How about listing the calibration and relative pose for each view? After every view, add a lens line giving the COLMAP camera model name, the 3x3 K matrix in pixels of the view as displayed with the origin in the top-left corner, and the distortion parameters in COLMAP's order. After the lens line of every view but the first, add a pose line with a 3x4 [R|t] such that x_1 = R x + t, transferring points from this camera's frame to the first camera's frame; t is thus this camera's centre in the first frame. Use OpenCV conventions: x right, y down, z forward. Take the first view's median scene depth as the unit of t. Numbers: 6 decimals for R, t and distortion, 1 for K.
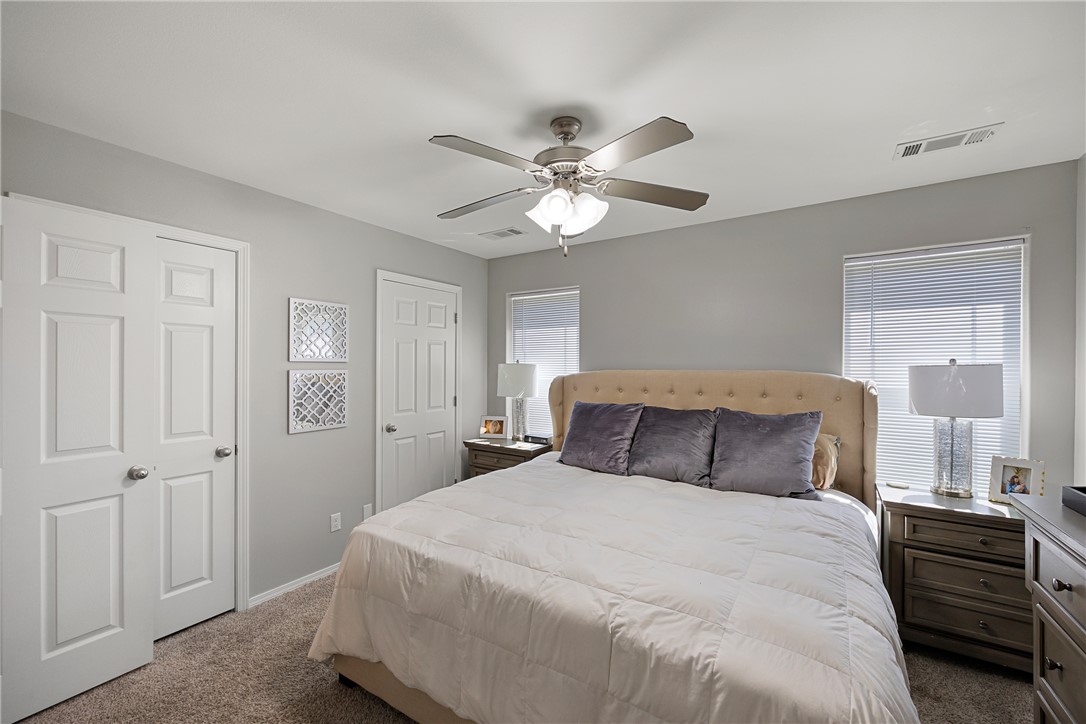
lens RADIAL K [[440.9, 0, 553.7], [0, 440.9, 365.9], [0, 0, 1]] dist [0.000228, -0.000010]
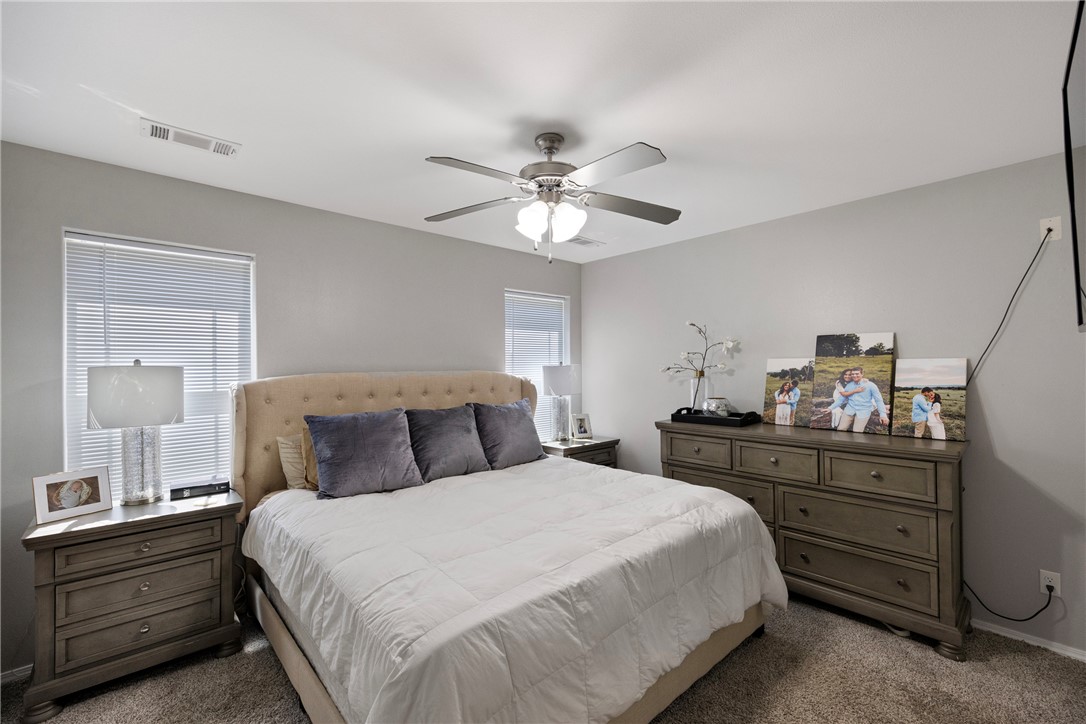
lens RADIAL K [[453.2, 0, 546.7], [0, 453.2, 364.6], [0, 0, 1]] dist [-0.001238, -0.000292]
pose [[0.258776, 0.002691, 0.965934, -1.036313], [0.012891, 0.999897, -0.006239, 0.006520], [-0.965851, 0.014066, 0.258715, 0.731417]]
